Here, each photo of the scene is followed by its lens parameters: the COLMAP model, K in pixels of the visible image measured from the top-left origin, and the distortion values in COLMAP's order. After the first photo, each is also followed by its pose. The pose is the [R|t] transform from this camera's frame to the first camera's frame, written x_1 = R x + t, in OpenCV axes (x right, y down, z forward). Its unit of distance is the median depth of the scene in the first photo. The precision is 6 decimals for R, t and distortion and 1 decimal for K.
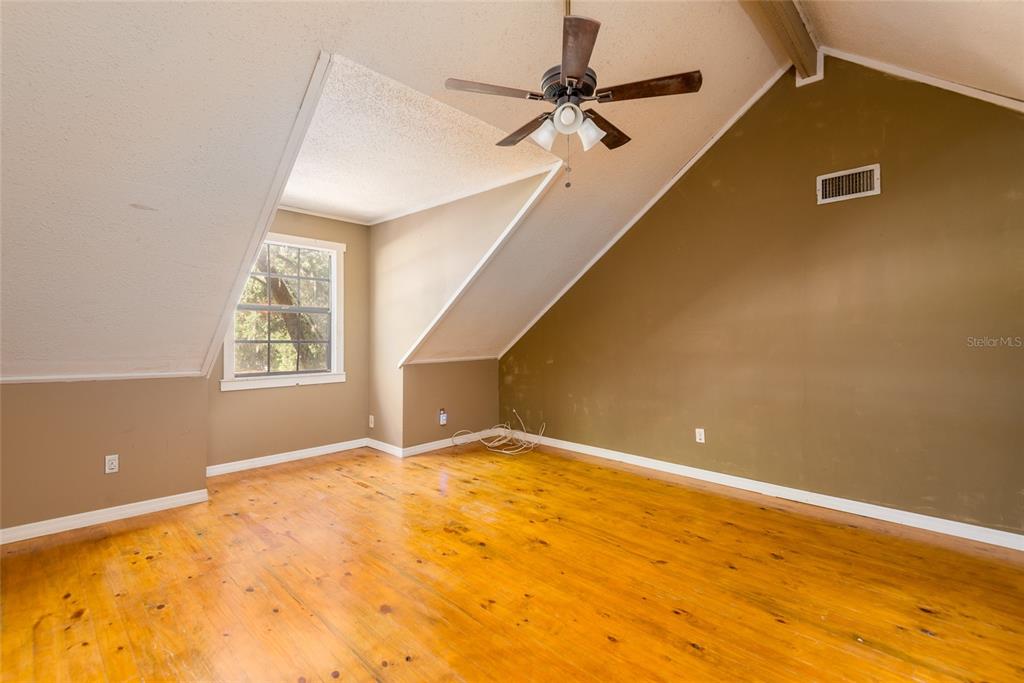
lens RADIAL K [[468.7, 0, 511.3], [0, 468.7, 336.8], [0, 0, 1]] dist [0.010839, -0.000376]
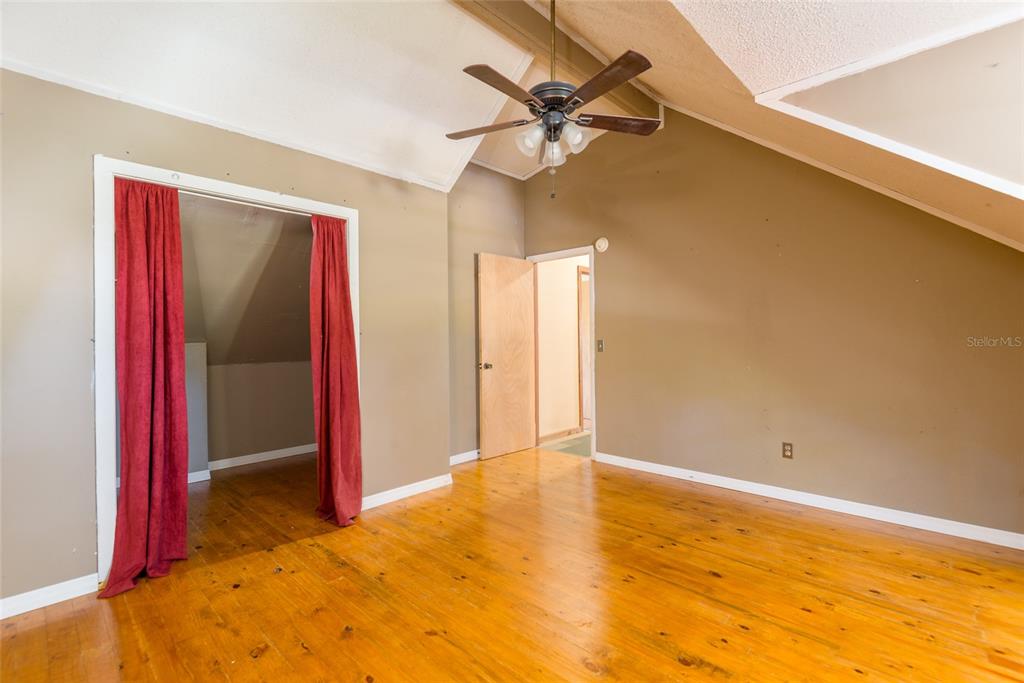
lens RADIAL K [[468.7, 0, 512.6], [0, 468.7, 340.2], [0, 0, 1]] dist [0.010839, -0.000376]
pose [[-0.999981, 0.005078, 0.003572, 0.211458], [0.005111, 0.999945, 0.009181, -0.008535], [-0.003525, 0.009199, -0.999951, 2.046971]]
